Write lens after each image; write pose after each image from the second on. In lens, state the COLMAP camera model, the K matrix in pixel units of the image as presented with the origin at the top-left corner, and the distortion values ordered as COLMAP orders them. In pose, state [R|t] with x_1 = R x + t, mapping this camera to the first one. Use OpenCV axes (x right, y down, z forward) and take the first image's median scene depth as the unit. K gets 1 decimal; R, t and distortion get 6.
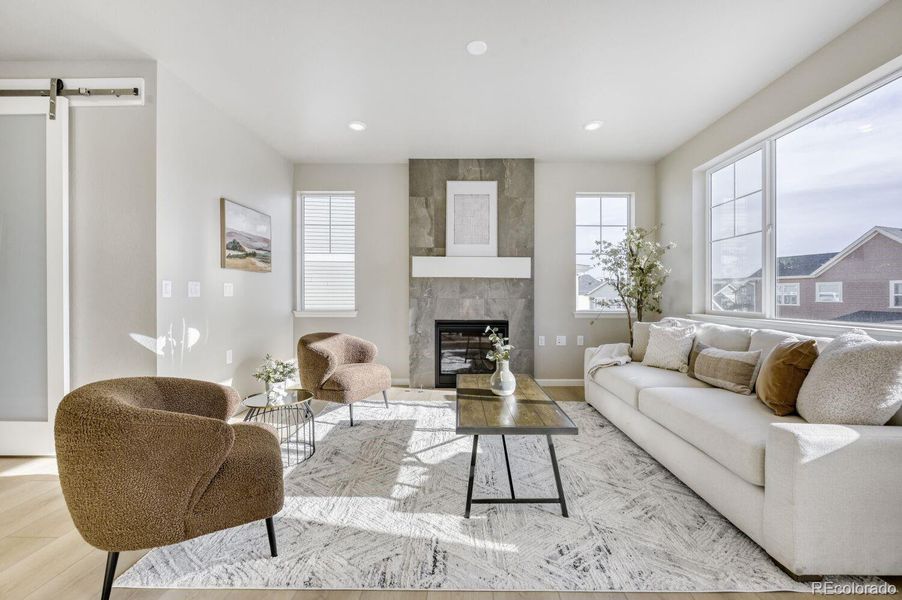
lens RADIAL K [[362.8, 0, 460.8], [0, 362.8, 297.3], [0, 0, 1]] dist [-0.003853, 0.000134]
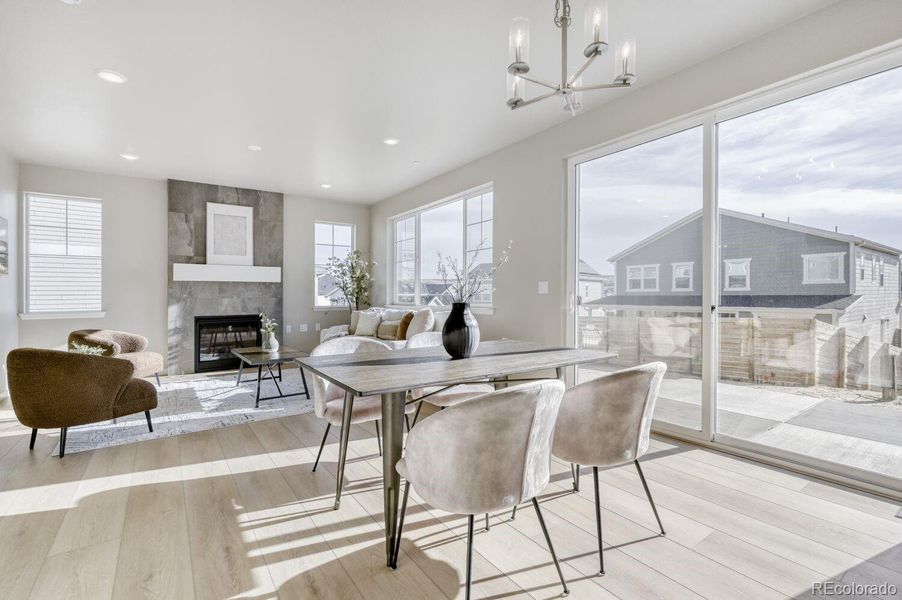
lens RADIAL K [[412.2, 0, 457.3], [0, 412.2, 289.5], [0, 0, 1]] dist [0.006146, -0.003240]
pose [[0.807404, -0.001536, 0.589997, -0.192430], [0.015078, 0.999724, -0.018031, 0.011703], [-0.589806, 0.023454, 0.807204, -0.660414]]
